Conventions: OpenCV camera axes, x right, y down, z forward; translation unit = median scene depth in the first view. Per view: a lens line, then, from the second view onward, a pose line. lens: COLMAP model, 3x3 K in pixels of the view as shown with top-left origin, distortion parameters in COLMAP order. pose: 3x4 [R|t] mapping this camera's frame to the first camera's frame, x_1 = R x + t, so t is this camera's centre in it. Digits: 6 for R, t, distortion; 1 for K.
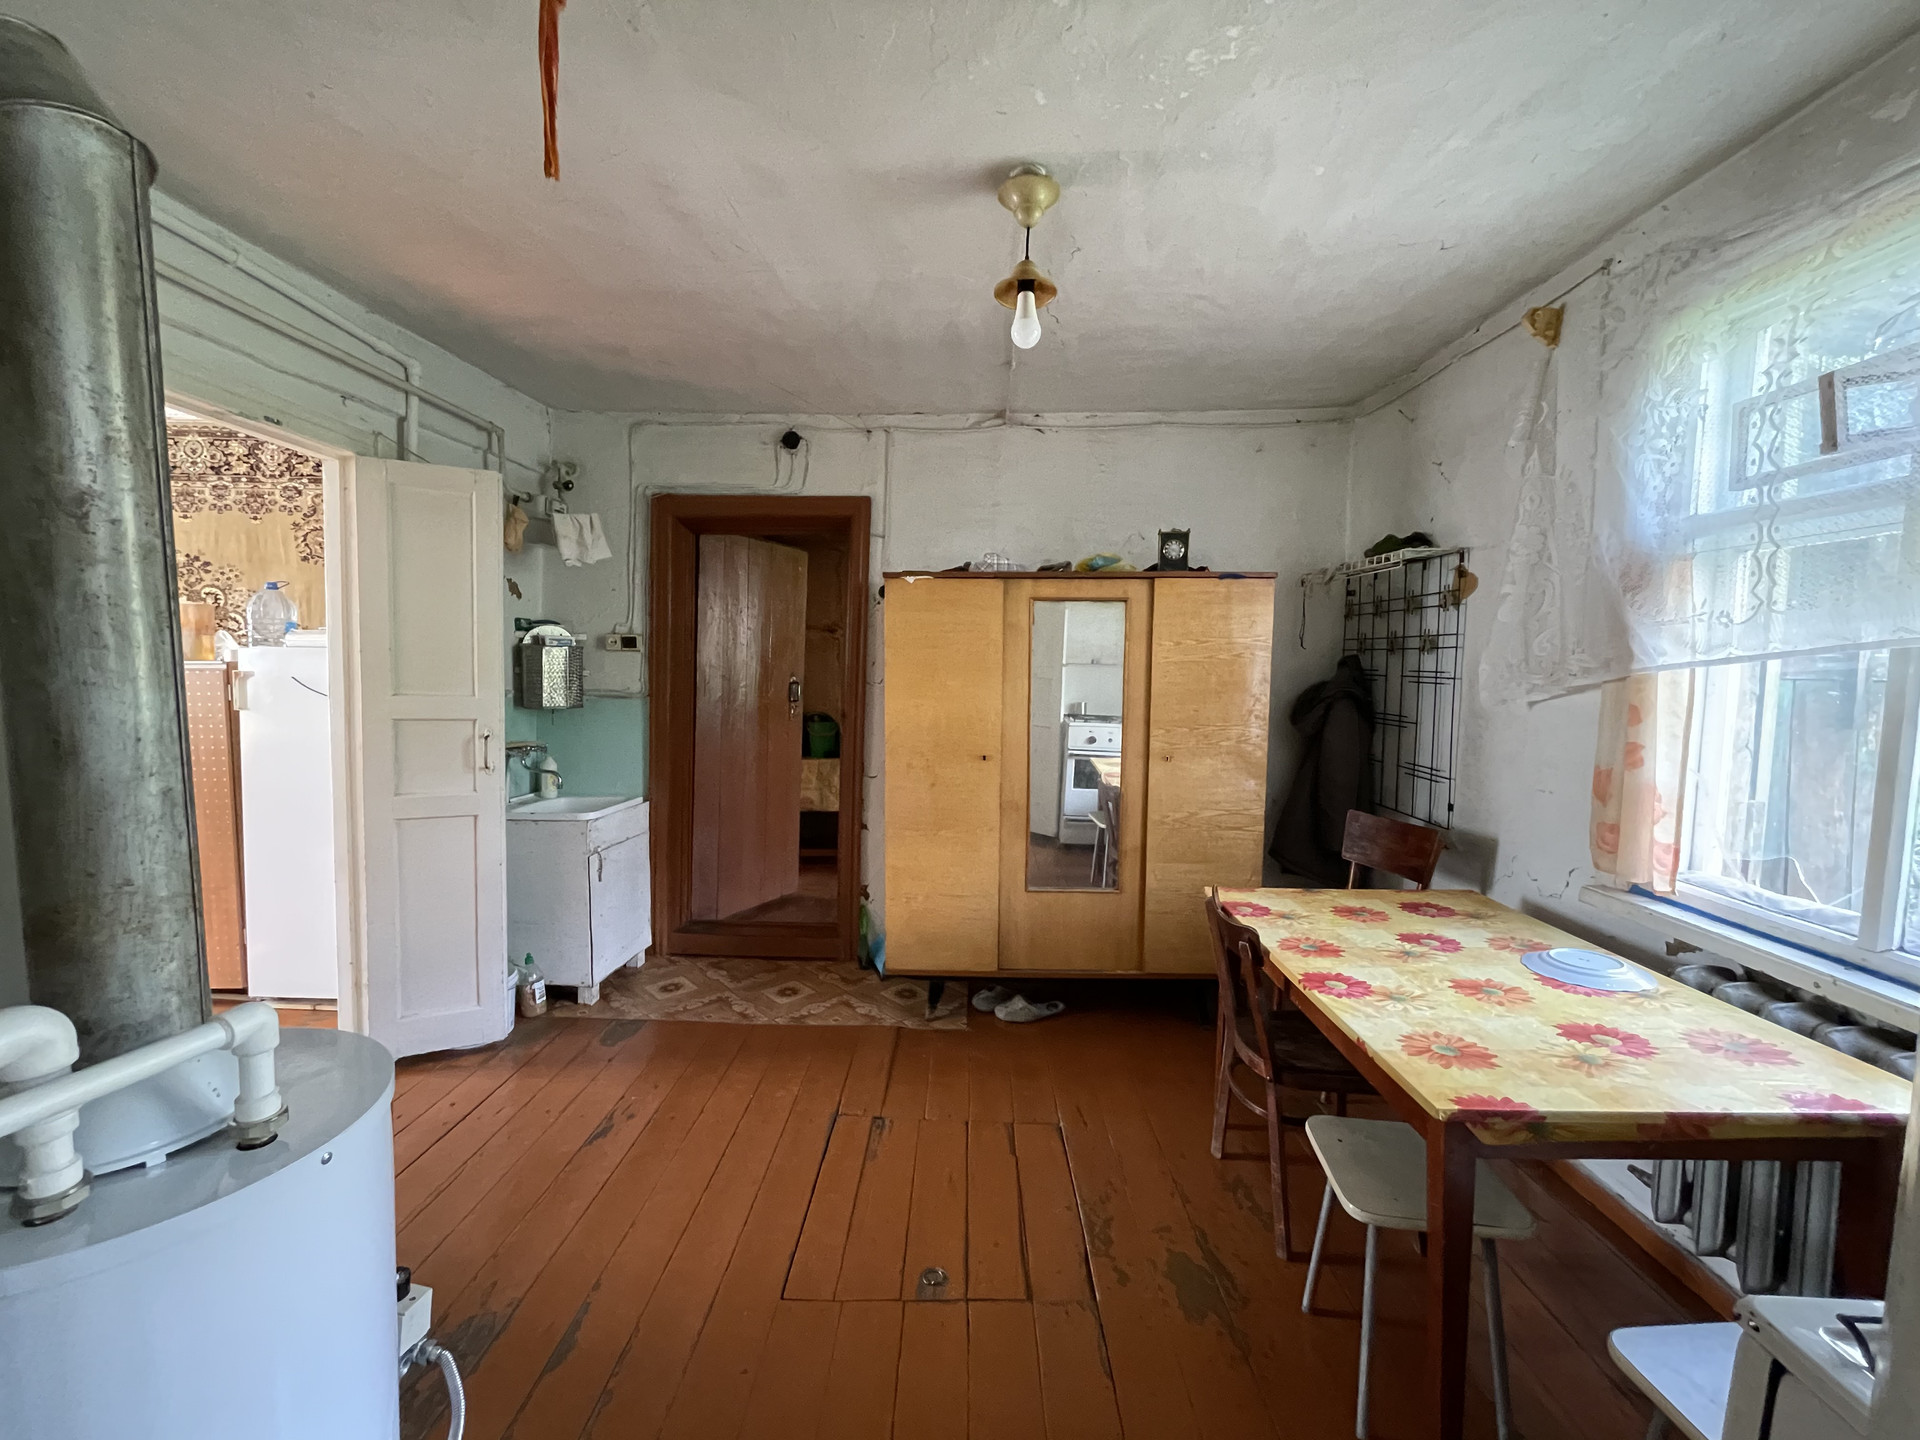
lens RADIAL K [[775.2, 0, 960.0], [0, 775.2, 720.0], [0, 0, 1]] dist [-0.002148, -0.000164]
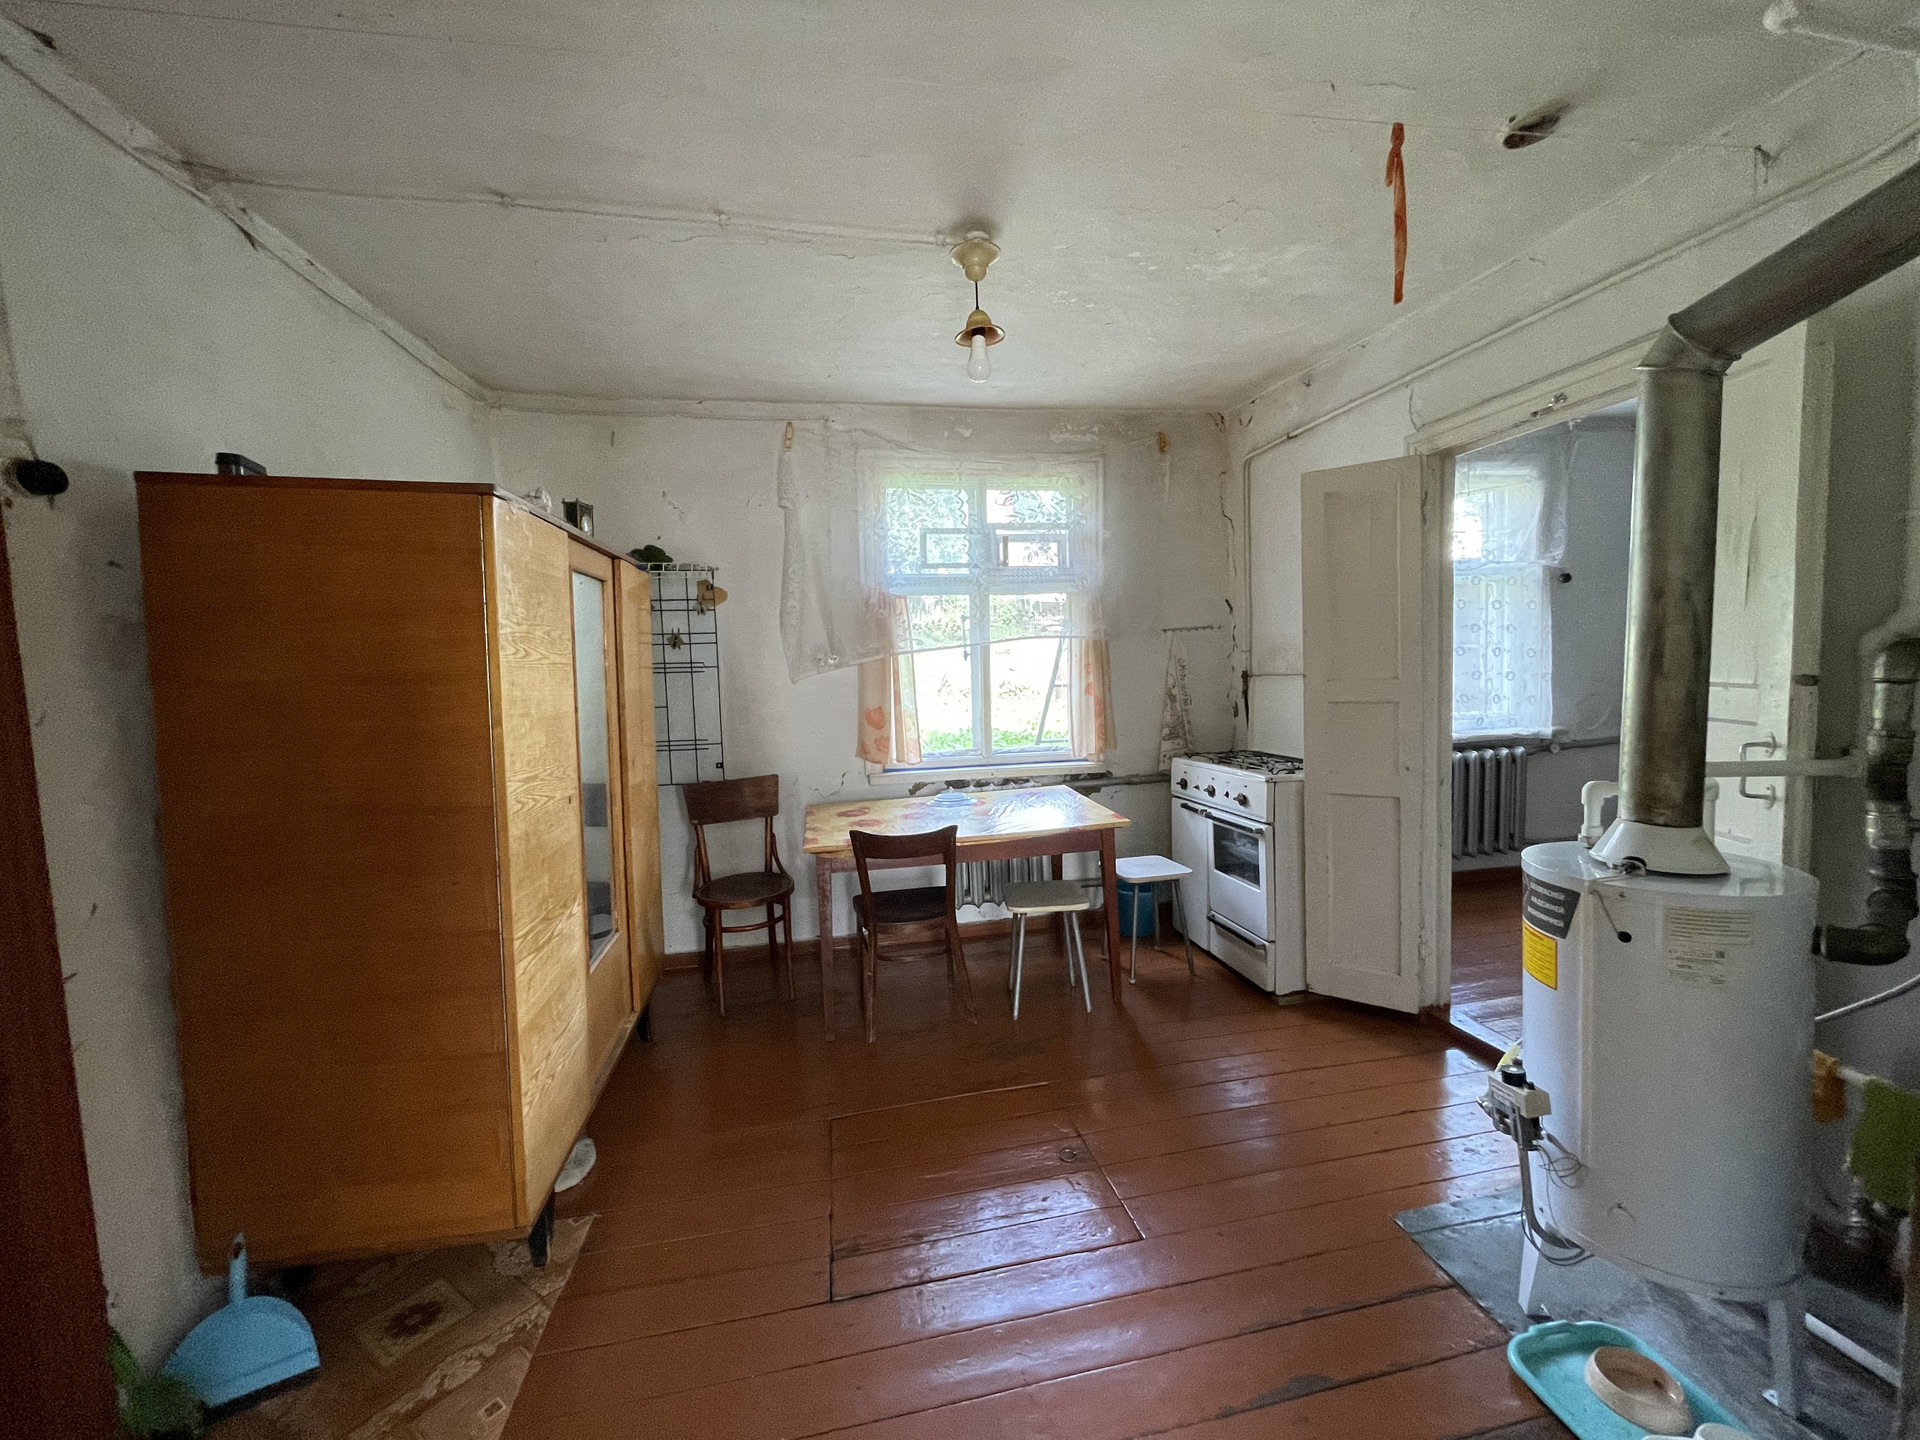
lens RADIAL K [[775.2, 0, 960.0], [0, 775.2, 720.0], [0, 0, 1]] dist [0.000840, -0.001291]
pose [[-0.203364, -0.080003, 0.975829, -0.657358], [0.102011, 0.989501, 0.102383, -0.050643], [-0.973775, 0.120366, -0.193067, 0.772770]]
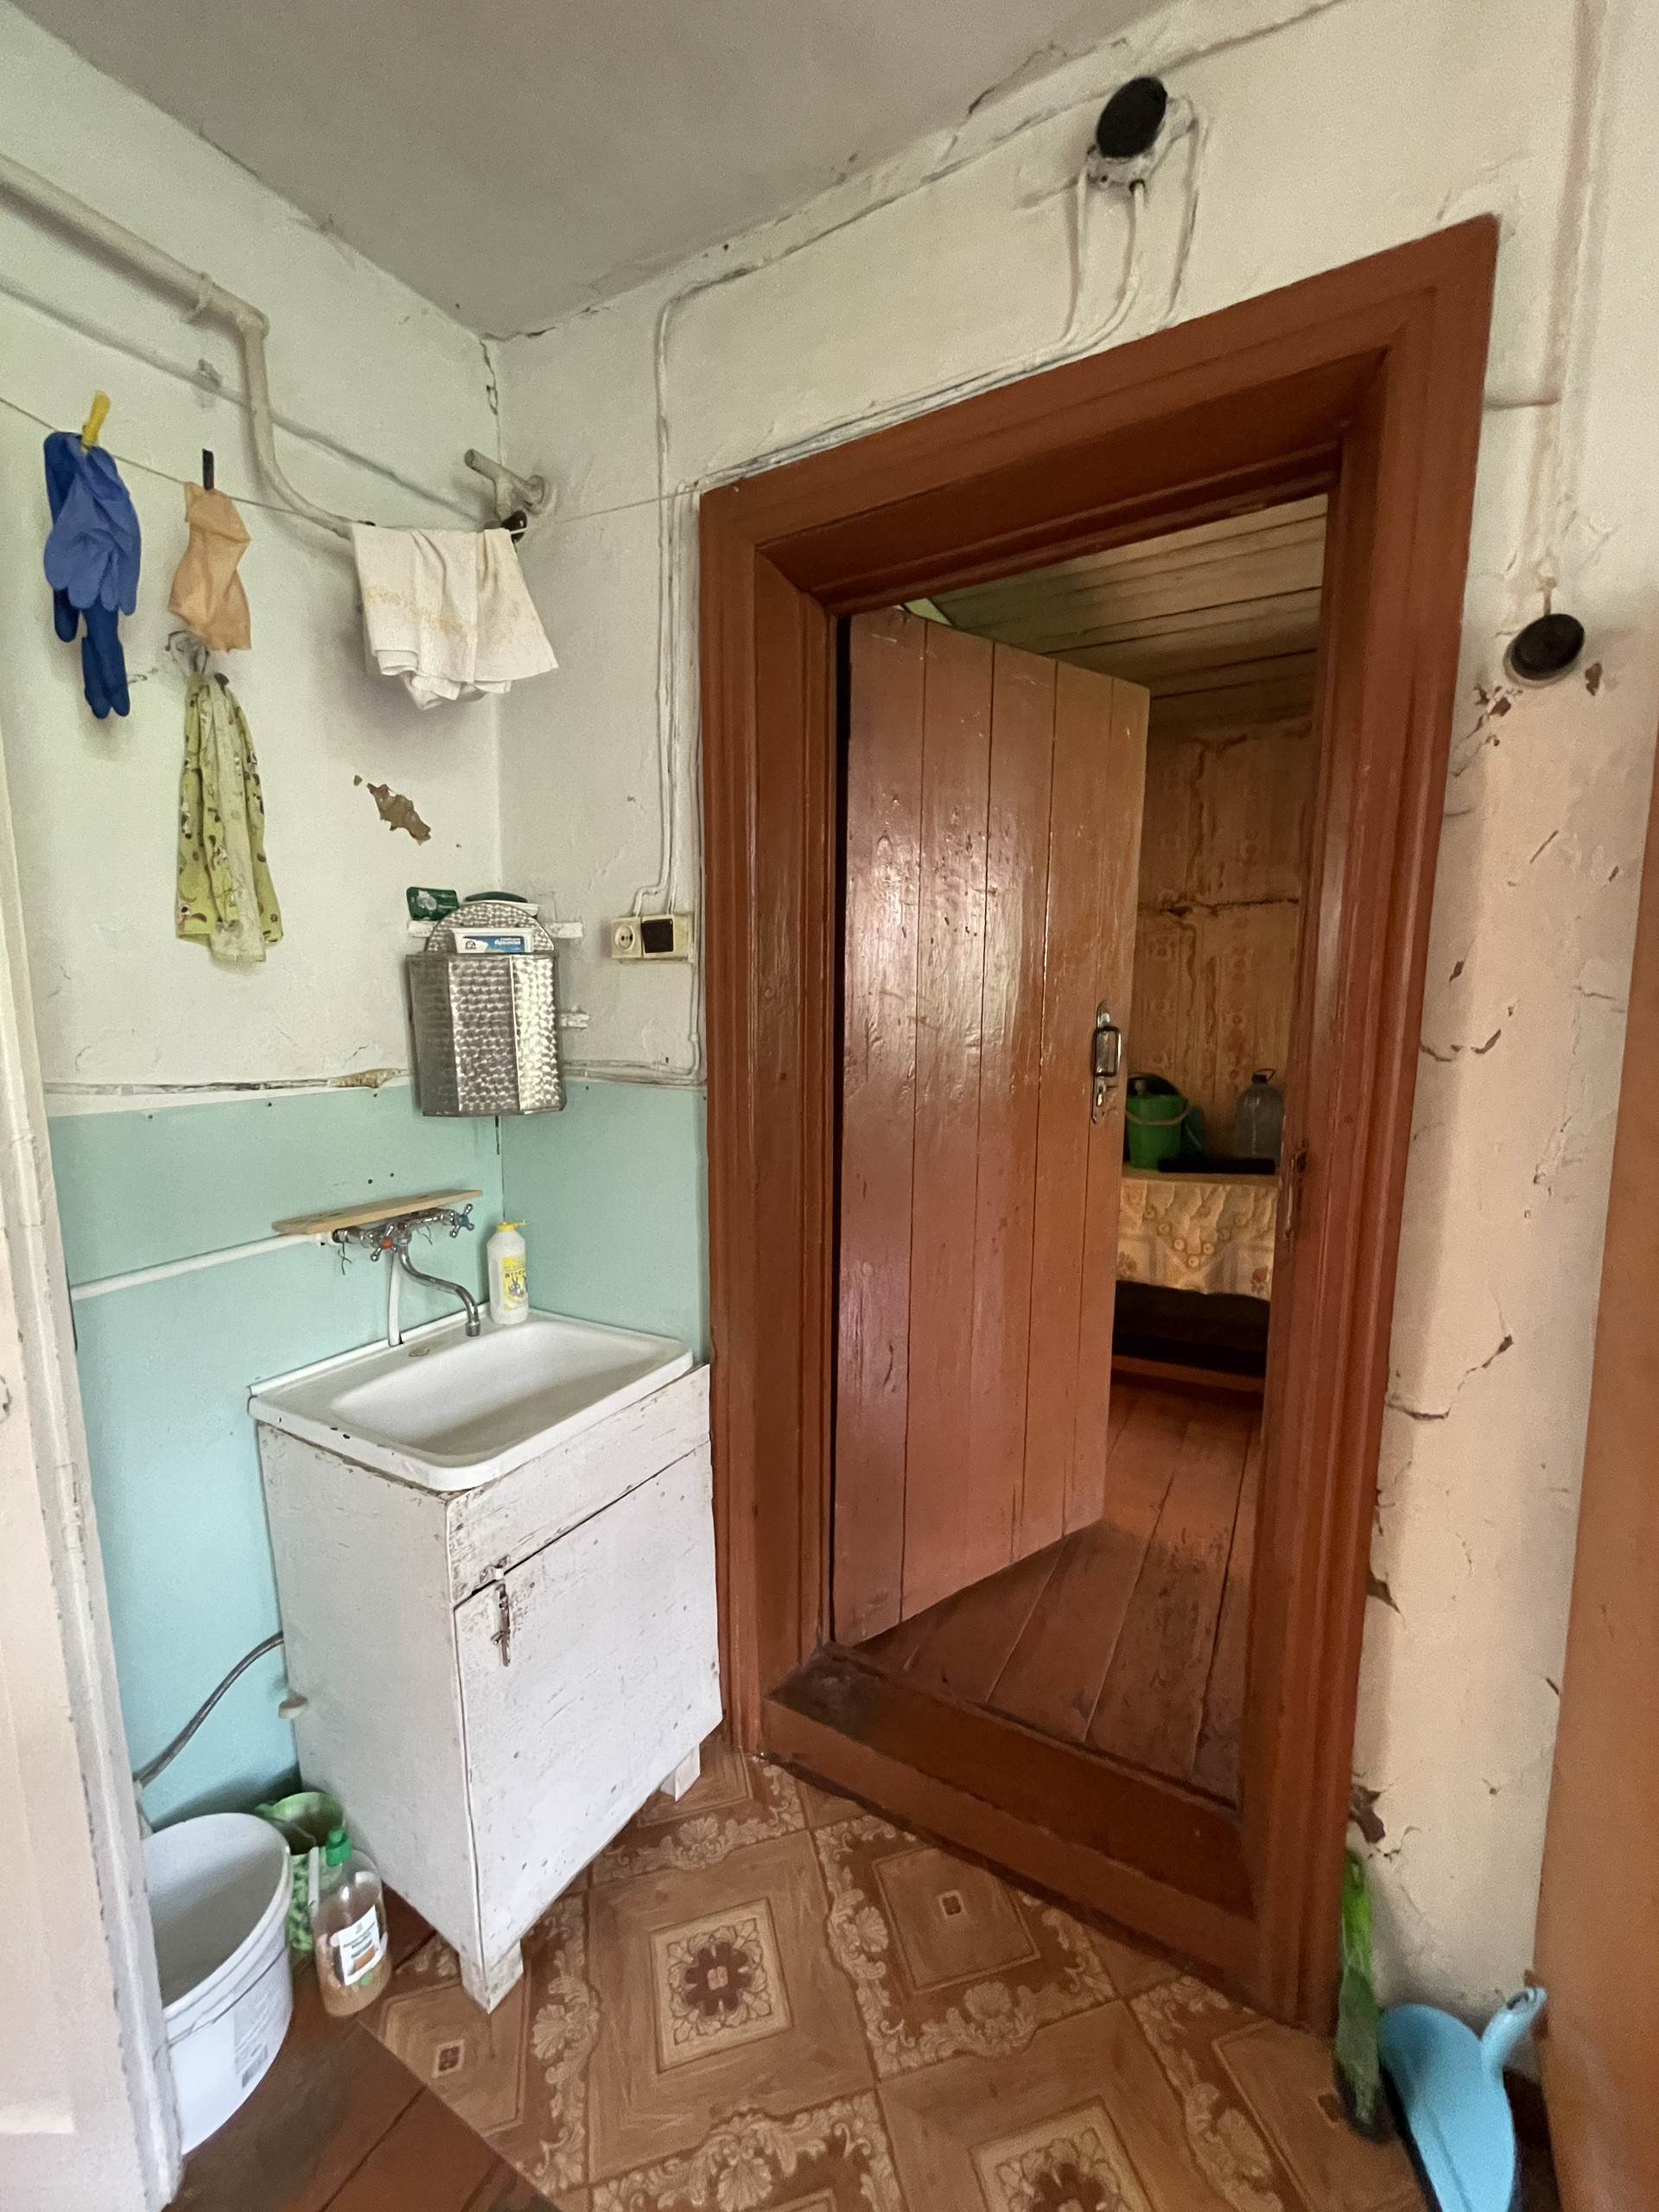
lens RADIAL K [[893.1, 0, 829.5], [0, 893.1, 1106.0], [0, 0, 1]] dist [0.000840, -0.001291]
pose [[0.881831, 0.034104, -0.470332, -0.180745], [-0.003230, 0.997795, 0.066295, -0.057047], [0.471555, -0.056942, 0.879996, 0.779660]]
